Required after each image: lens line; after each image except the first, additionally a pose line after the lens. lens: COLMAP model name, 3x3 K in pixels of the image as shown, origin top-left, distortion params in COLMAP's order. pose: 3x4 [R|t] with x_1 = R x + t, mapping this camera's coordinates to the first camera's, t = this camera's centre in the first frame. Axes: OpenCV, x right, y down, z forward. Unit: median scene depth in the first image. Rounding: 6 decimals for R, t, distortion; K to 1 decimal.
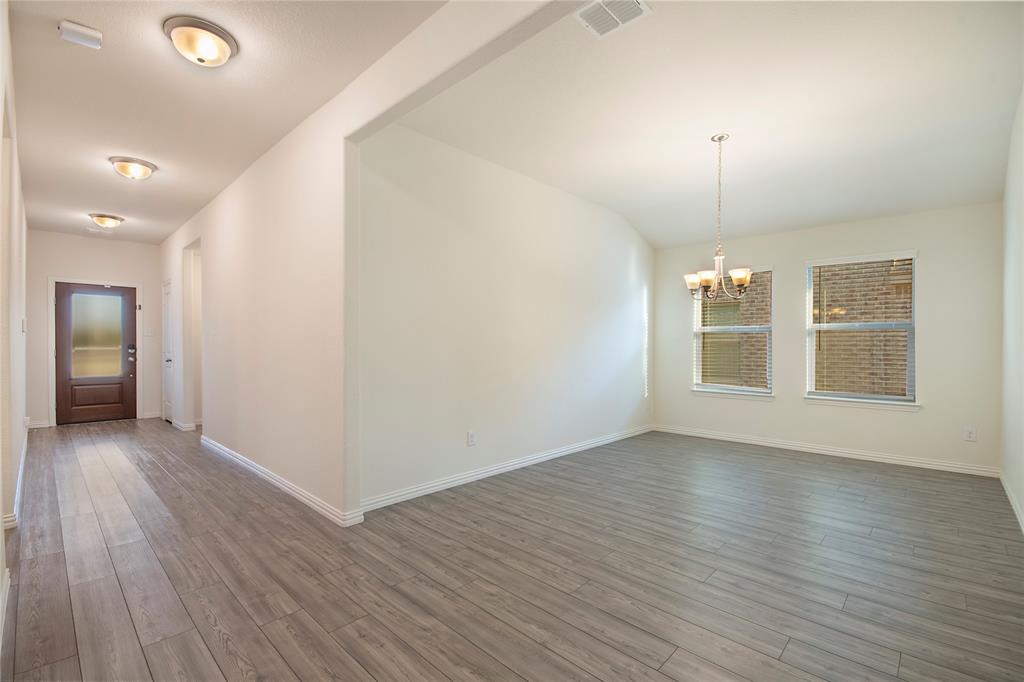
lens RADIAL K [[452.5, 0, 503.1], [0, 452.5, 348.2], [0, 0, 1]] dist [0.003442, -0.002621]
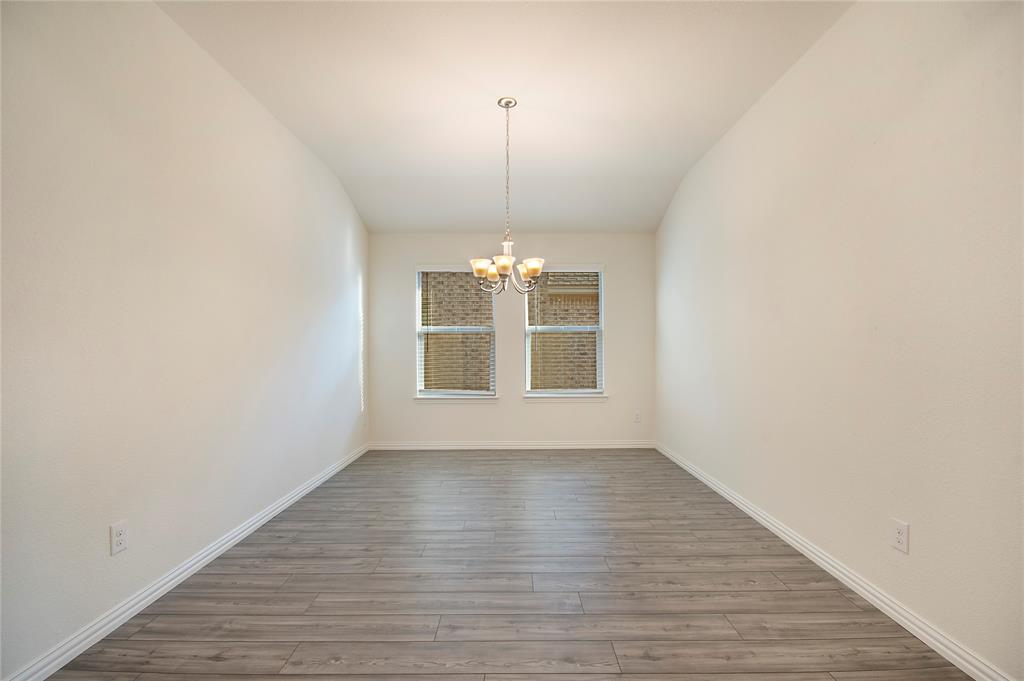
lens RADIAL K [[452.5, 0, 491.9], [0, 452.5, 347.1], [0, 0, 1]] dist [0.003442, -0.002621]
pose [[0.718117, -0.006588, 0.695891, -0.112818], [0.011919, 0.999925, -0.002833, -0.002488], [-0.695820, 0.010329, 0.718142, 0.337922]]
